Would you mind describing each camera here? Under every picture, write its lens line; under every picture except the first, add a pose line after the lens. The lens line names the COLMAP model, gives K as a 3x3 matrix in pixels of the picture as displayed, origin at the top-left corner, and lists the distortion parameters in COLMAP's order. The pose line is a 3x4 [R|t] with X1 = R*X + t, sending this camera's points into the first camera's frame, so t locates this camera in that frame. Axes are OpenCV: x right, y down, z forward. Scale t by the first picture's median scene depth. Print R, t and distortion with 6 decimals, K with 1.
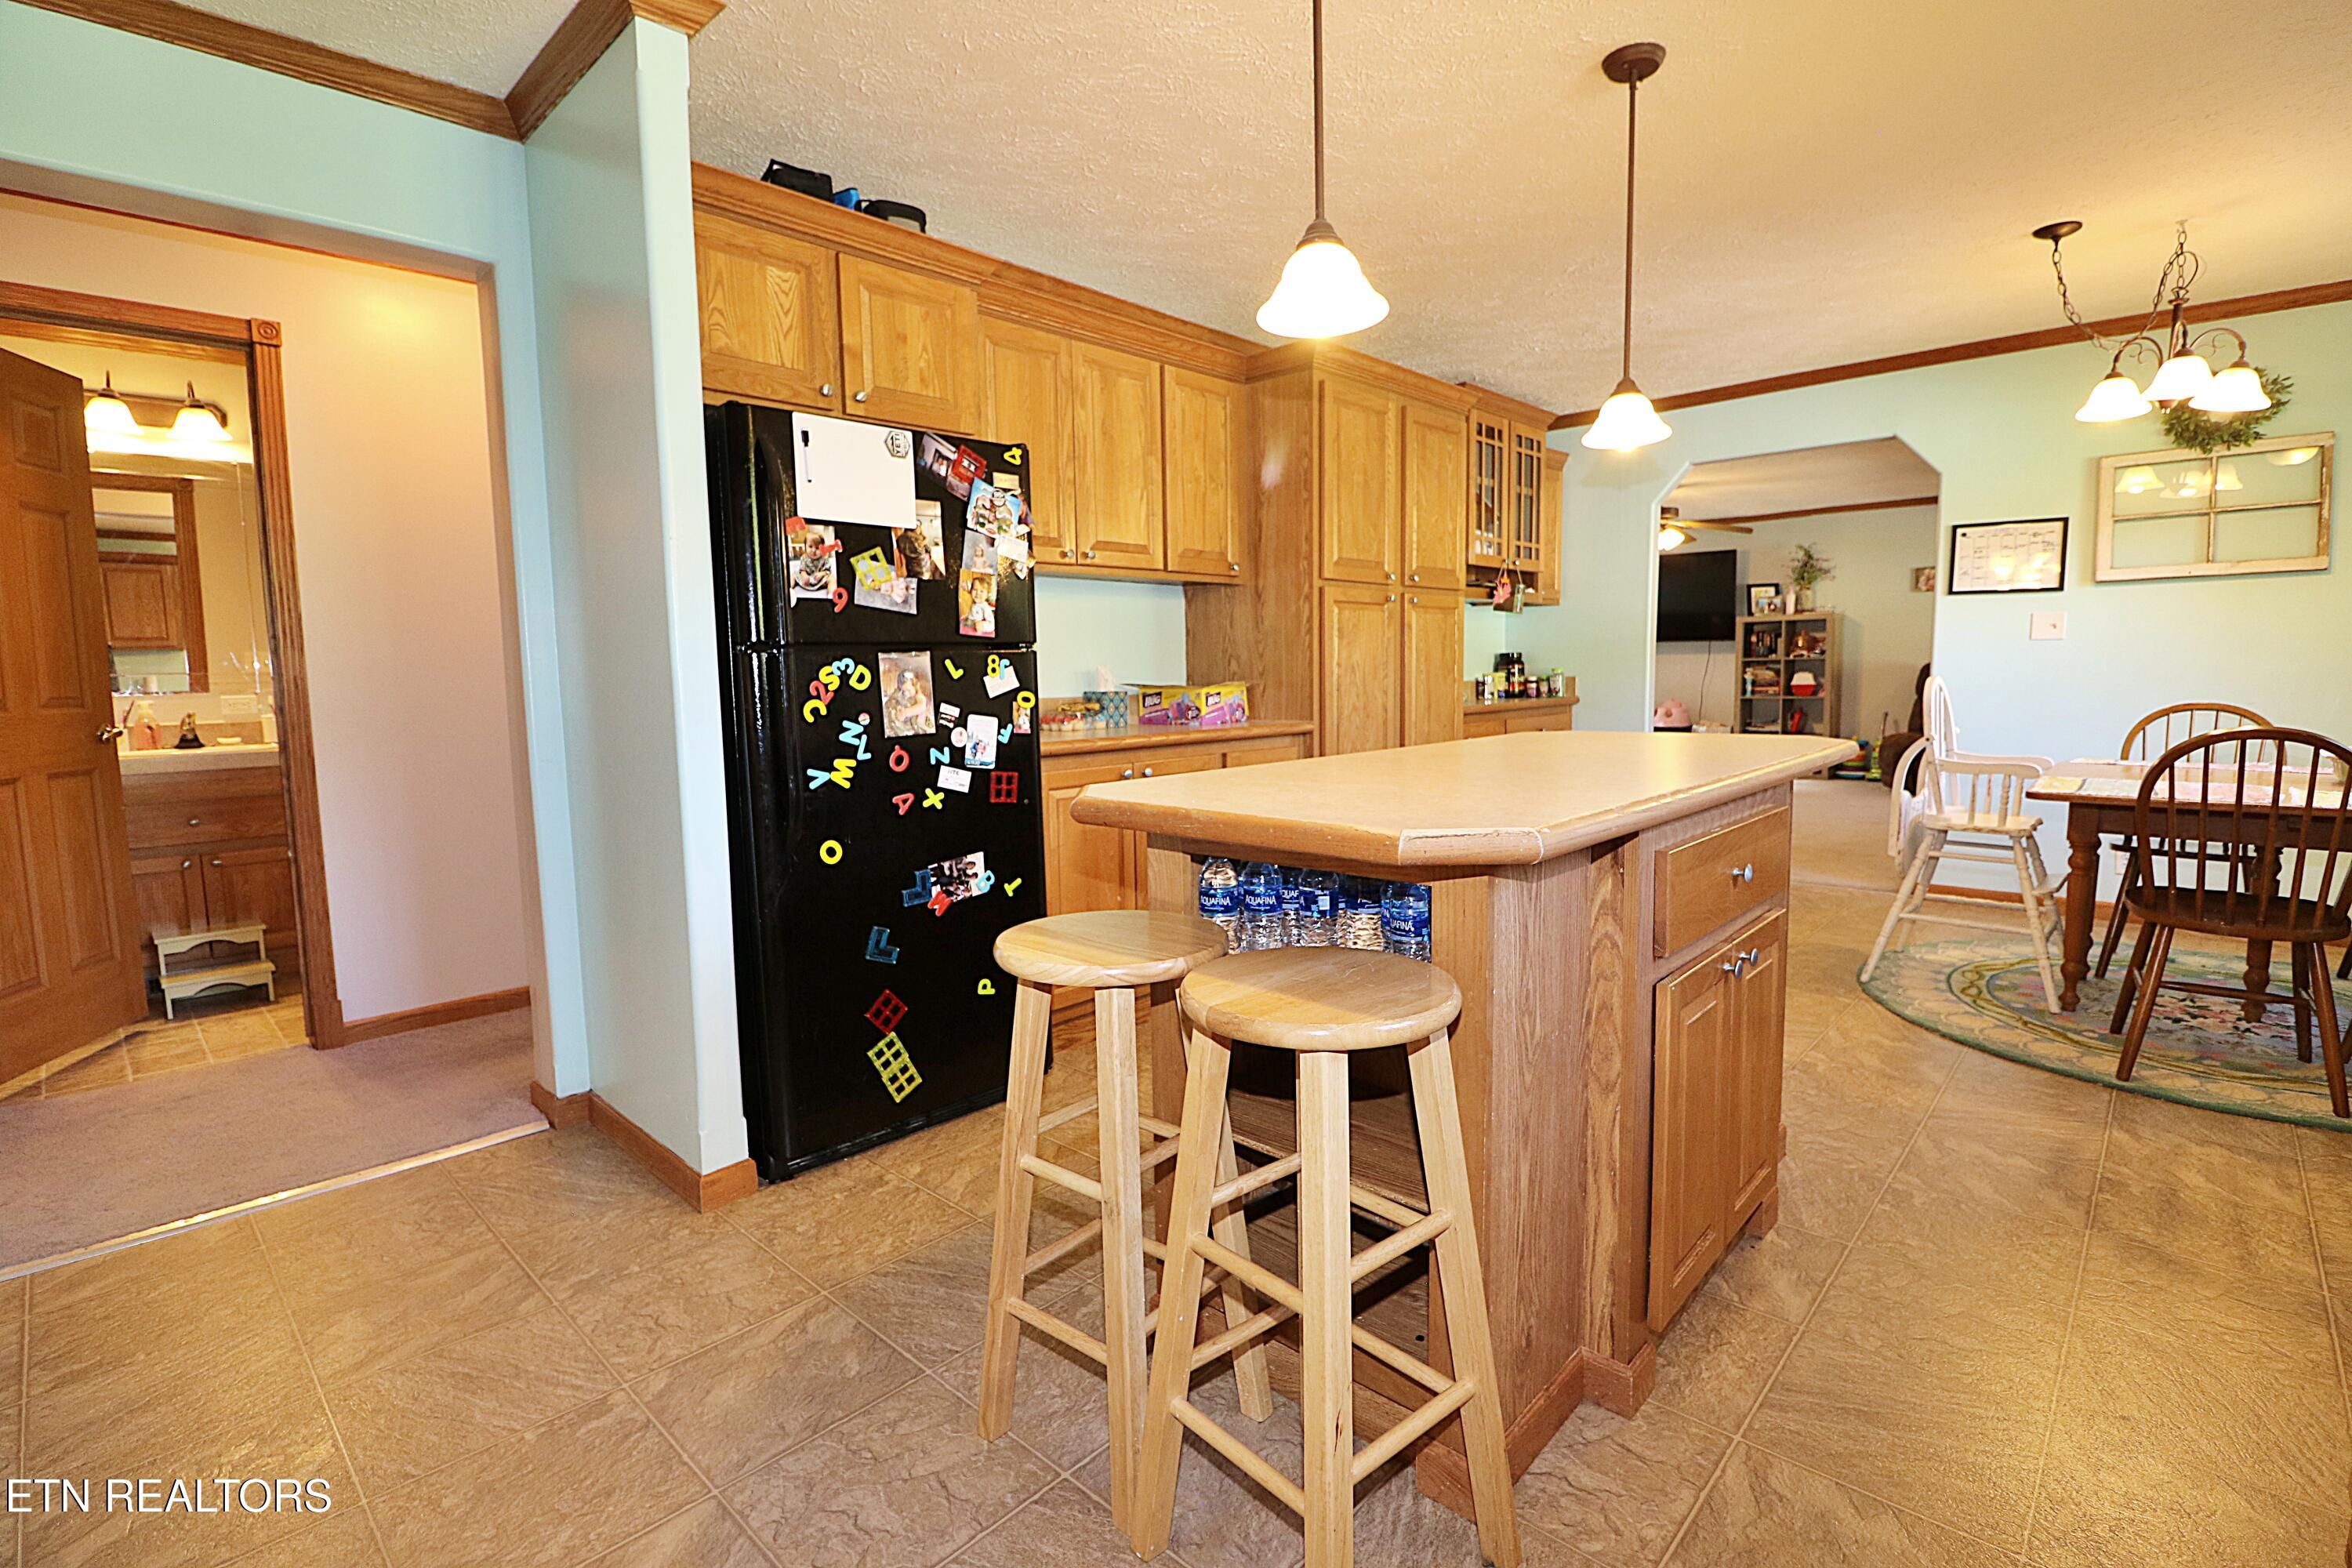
lens RADIAL K [[1076.3, 0, 1182.9], [0, 1076.3, 776.3], [0, 0, 1]] dist [-0.002491, -0.011607]
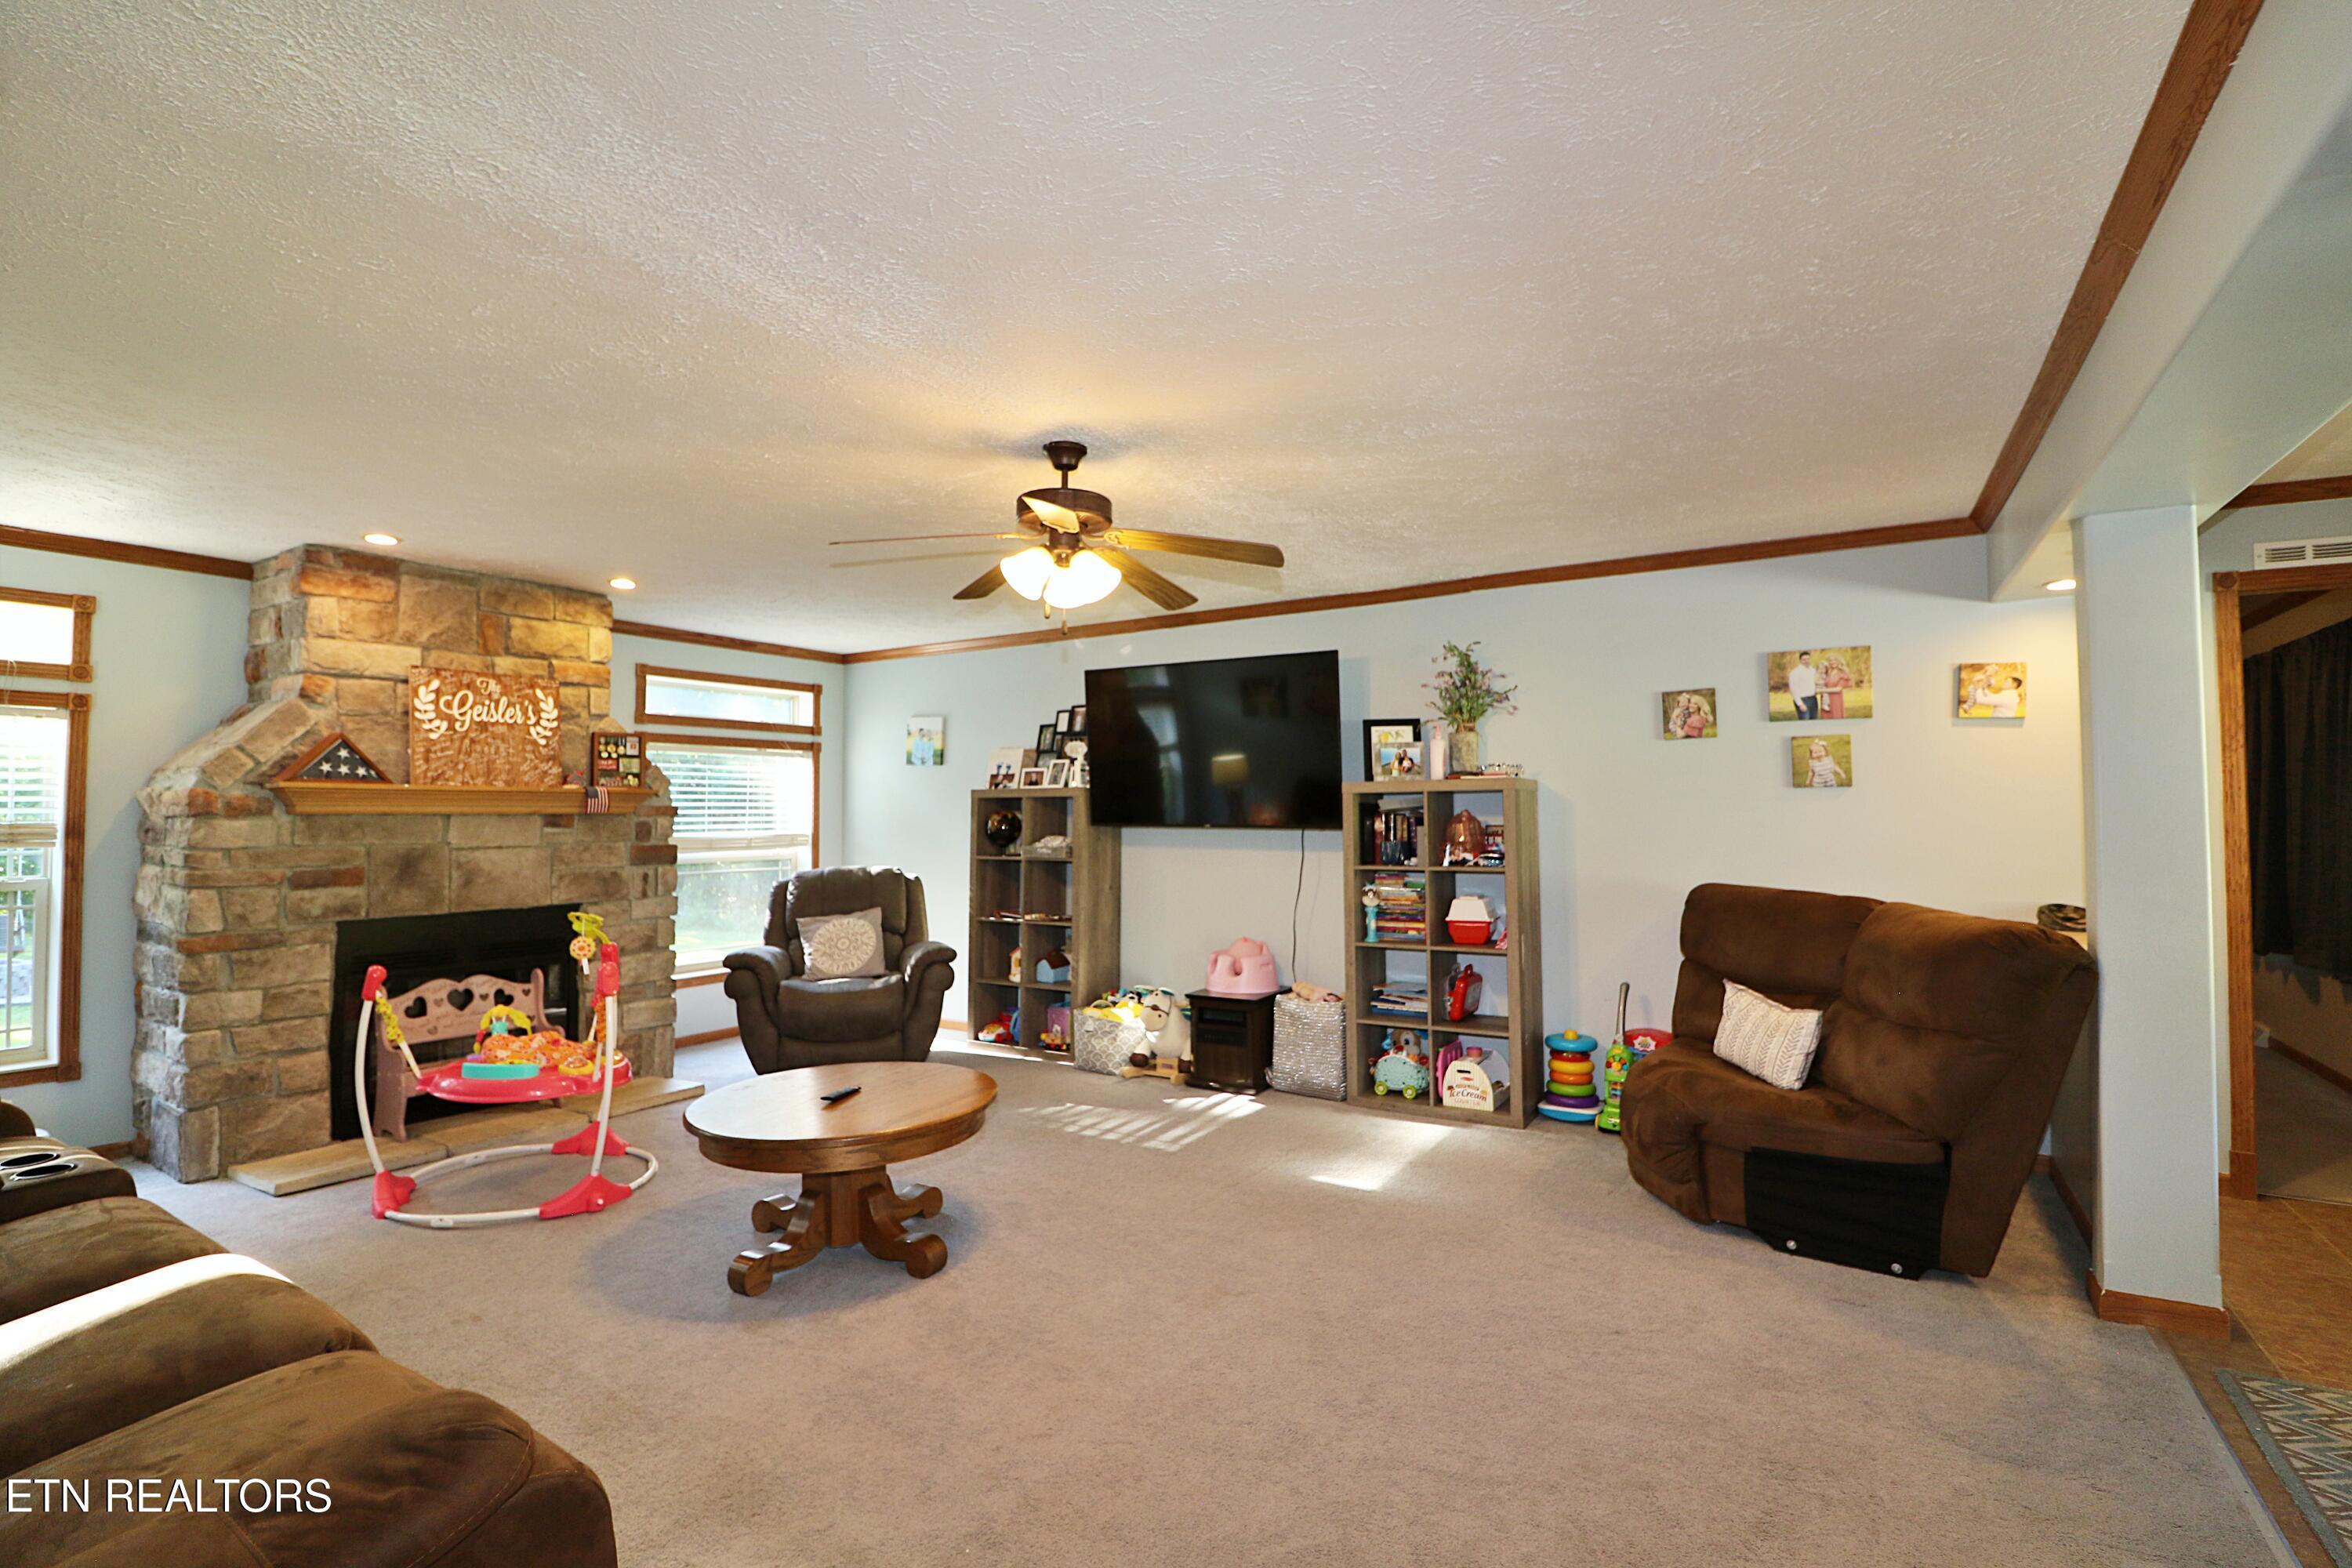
lens RADIAL K [[1076.3, 0, 1182.9], [0, 1076.3, 776.3], [0, 0, 1]] dist [-0.002491, -0.011607]
pose [[0.979122, 0.018618, 0.202418, 0.342645], [0.009034, 0.990828, -0.134830, -0.084640], [-0.203071, 0.133844, 0.969973, 0.531021]]
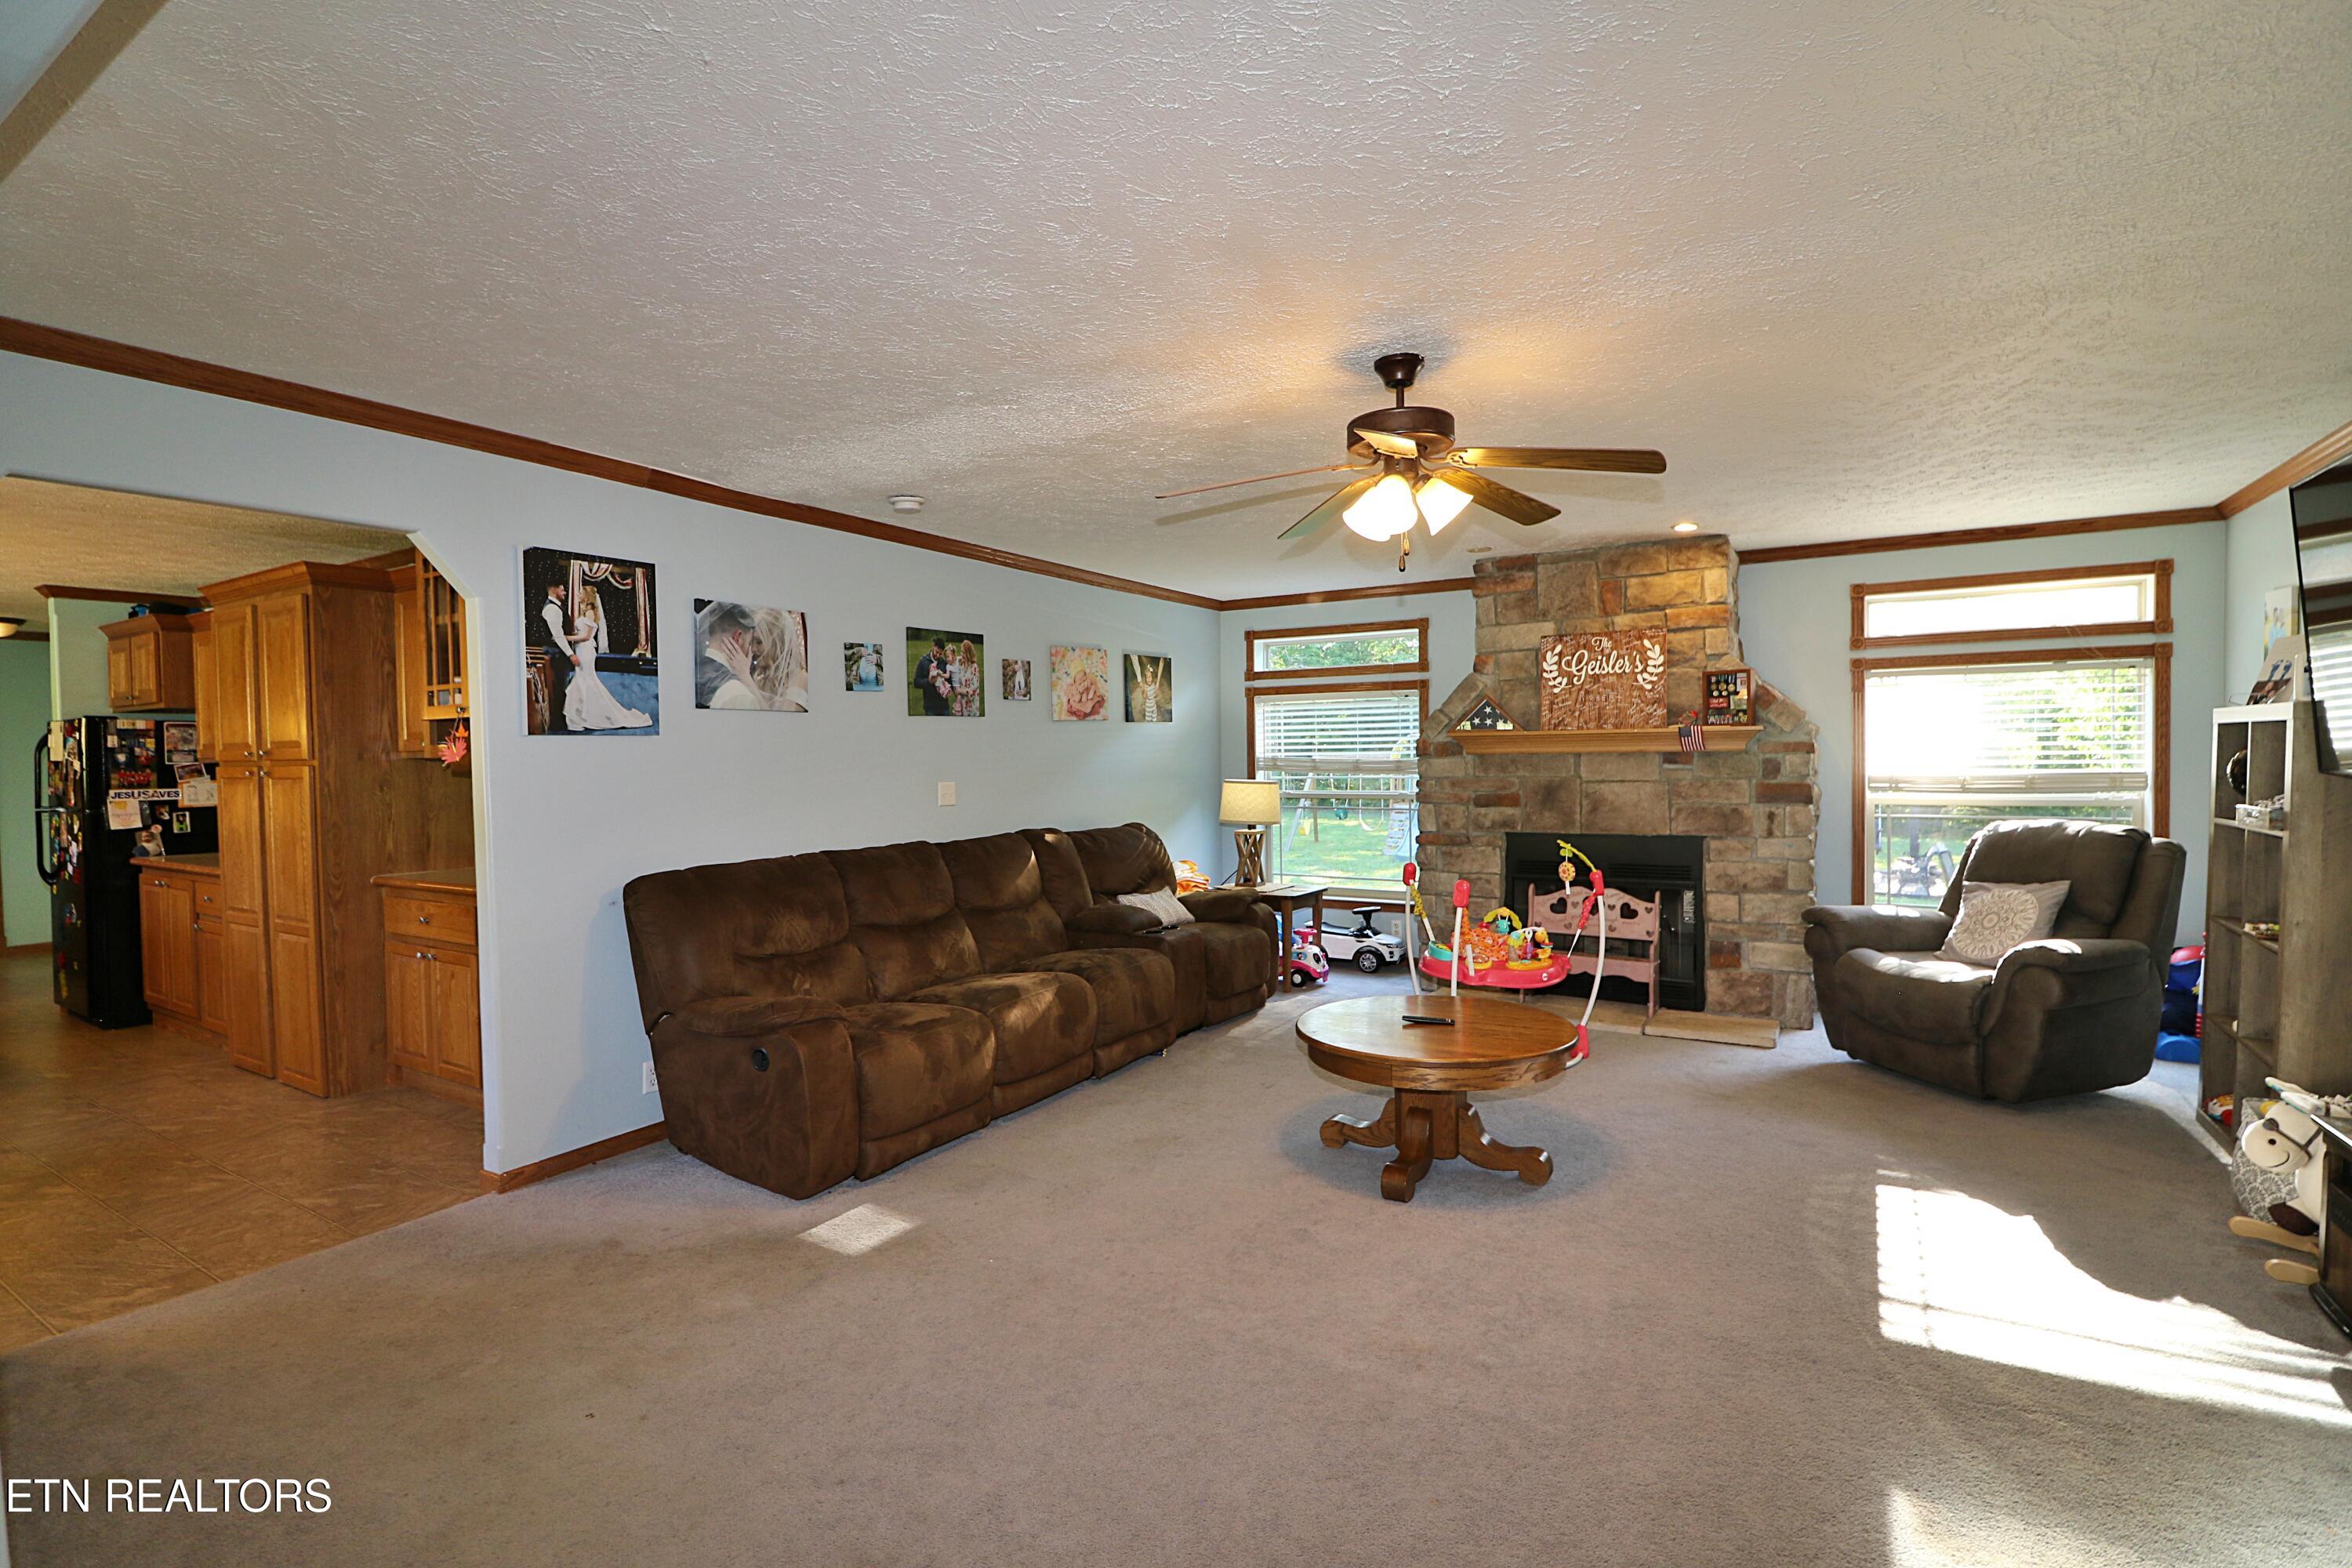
lens RADIAL K [[1081.0, 0, 1178.9], [0, 1081.0, 782.9], [0, 0, 1]] dist [0.001665, -0.015876]
pose [[0.210687, 0.040388, -0.976719, 0.646388], [-0.082984, 0.996279, 0.023297, -0.114535], [0.974025, 0.076144, 0.213255, 0.725340]]
